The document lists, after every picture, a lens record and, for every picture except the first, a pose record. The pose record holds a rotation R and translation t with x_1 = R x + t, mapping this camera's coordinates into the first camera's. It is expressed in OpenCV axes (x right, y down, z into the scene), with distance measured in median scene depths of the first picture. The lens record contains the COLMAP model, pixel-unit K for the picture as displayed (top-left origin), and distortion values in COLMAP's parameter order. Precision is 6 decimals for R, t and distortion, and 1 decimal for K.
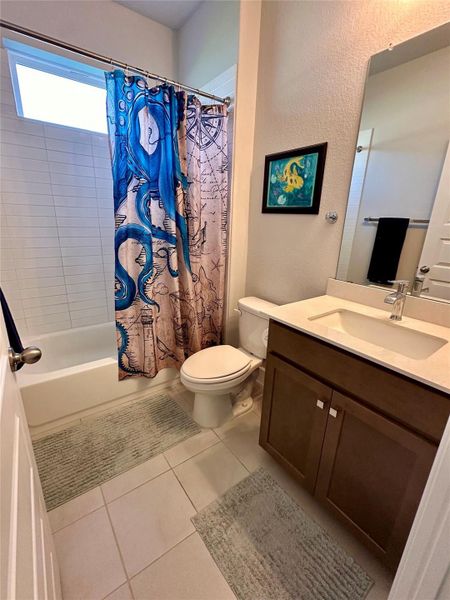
lens RADIAL K [[270.3, 0, 225.8], [0, 270.3, 300.9], [0, 0, 1]] dist [-0.001016, -0.000229]
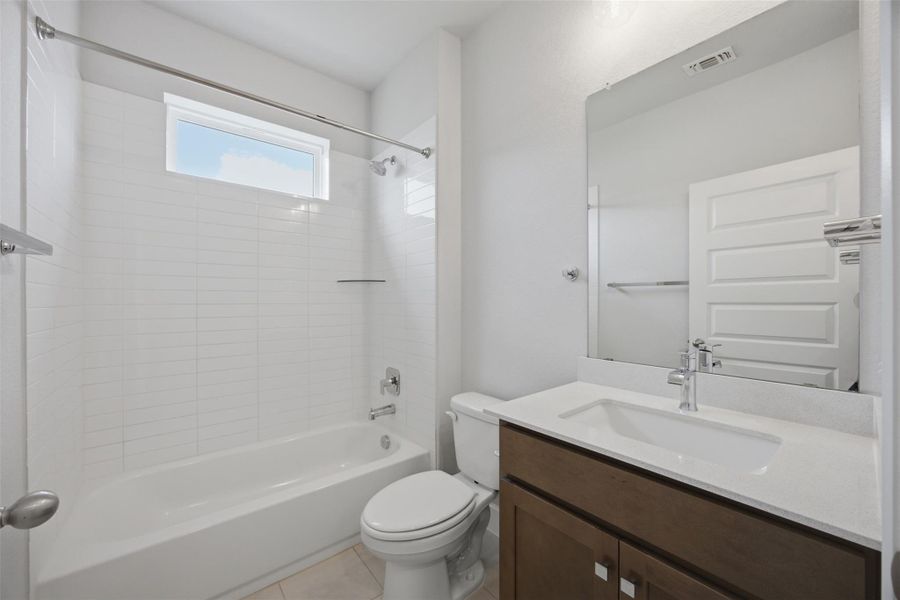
lens RADIAL K [[349.0, 0, 453.1], [0, 349.0, 304.0], [0, 0, 1]] dist [-0.015714, 0.000080]
pose [[0.997974, -0.036359, 0.052216, 0.017943], [0.049607, 0.958519, -0.280678, 0.025971], [-0.039845, 0.282699, 0.958381, 0.124369]]
